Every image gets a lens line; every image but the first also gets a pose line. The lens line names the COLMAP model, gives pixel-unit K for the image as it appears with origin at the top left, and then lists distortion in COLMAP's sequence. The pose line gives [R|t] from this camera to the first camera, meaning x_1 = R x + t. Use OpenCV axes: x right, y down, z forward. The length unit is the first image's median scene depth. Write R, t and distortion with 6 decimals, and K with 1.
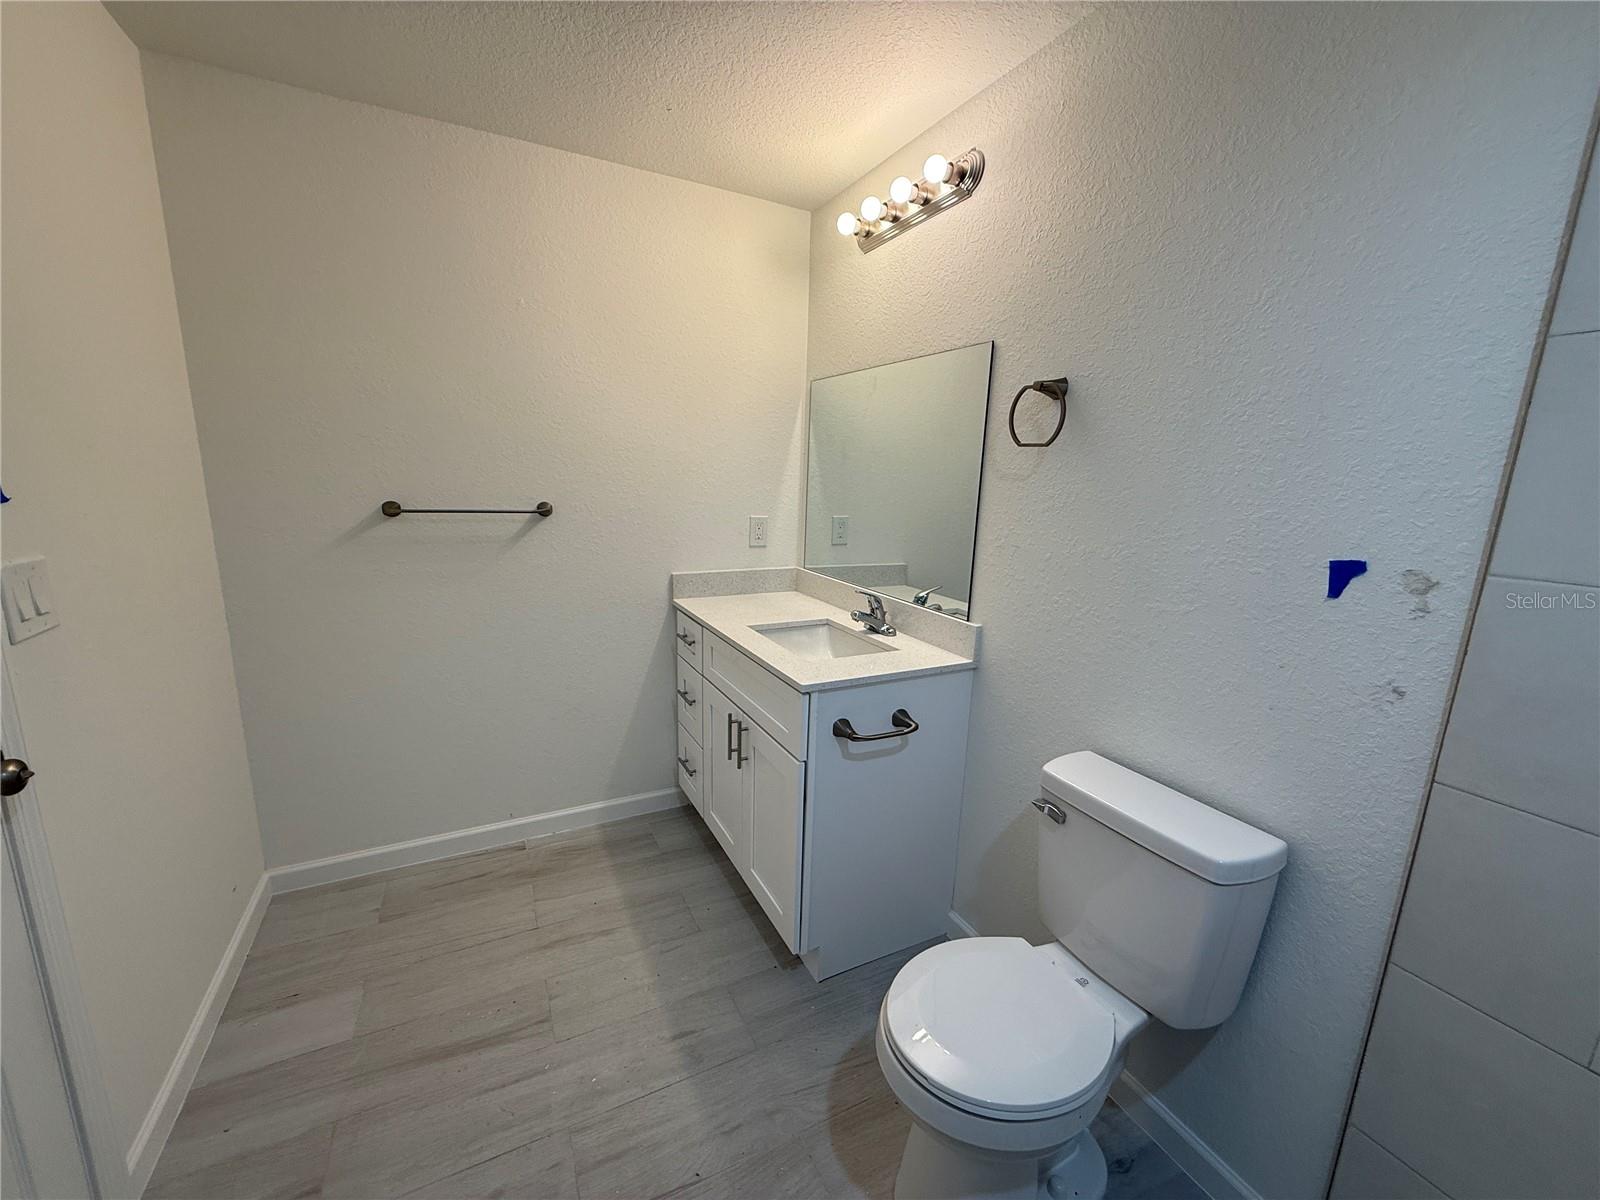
lens RADIAL K [[635.7, 0, 800.0], [0, 635.7, 600.0], [0, 0, 1]] dist [-0.000215, -0.000033]
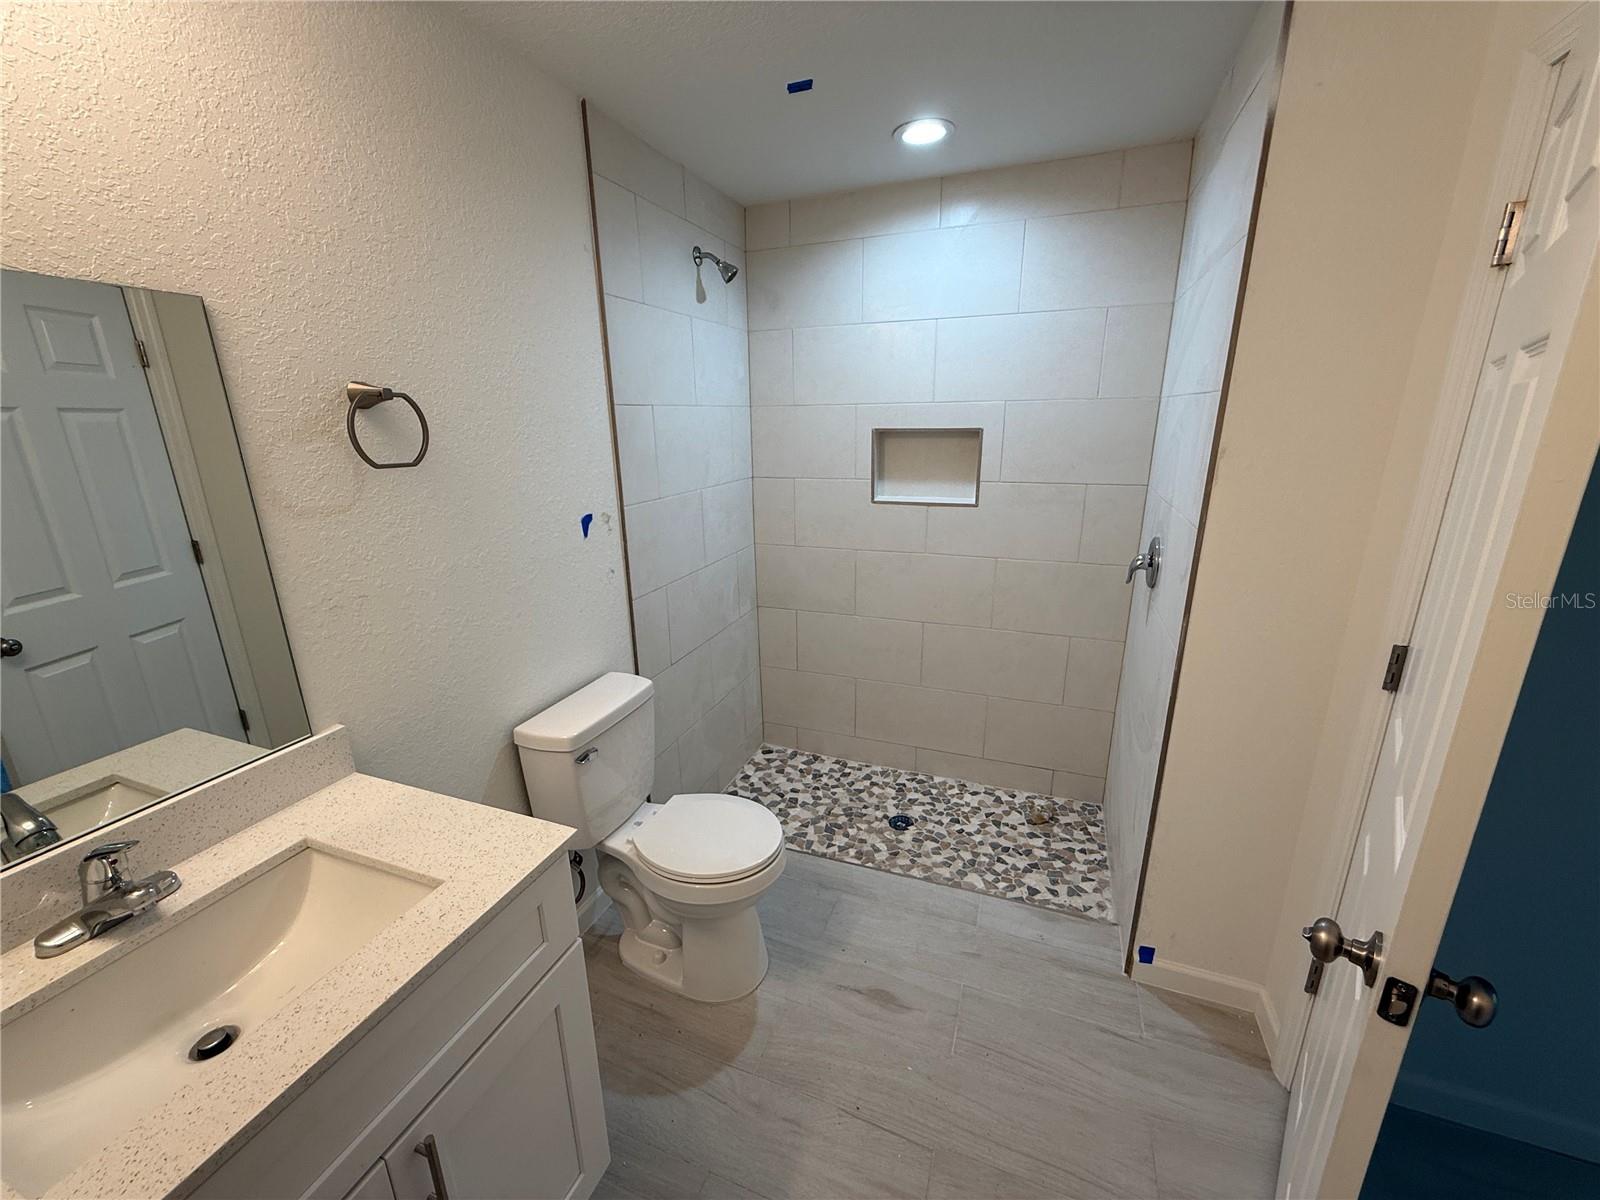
lens RADIAL K [[635.7, 0, 800.0], [0, 635.7, 600.0], [0, 0, 1]] dist [-0.000215, -0.000033]
pose [[-0.669942, -0.225327, 0.707394, -0.634106], [0.143300, 0.895665, 0.421011, -0.371279], [-0.728453, 0.383422, -0.567754, 1.189178]]
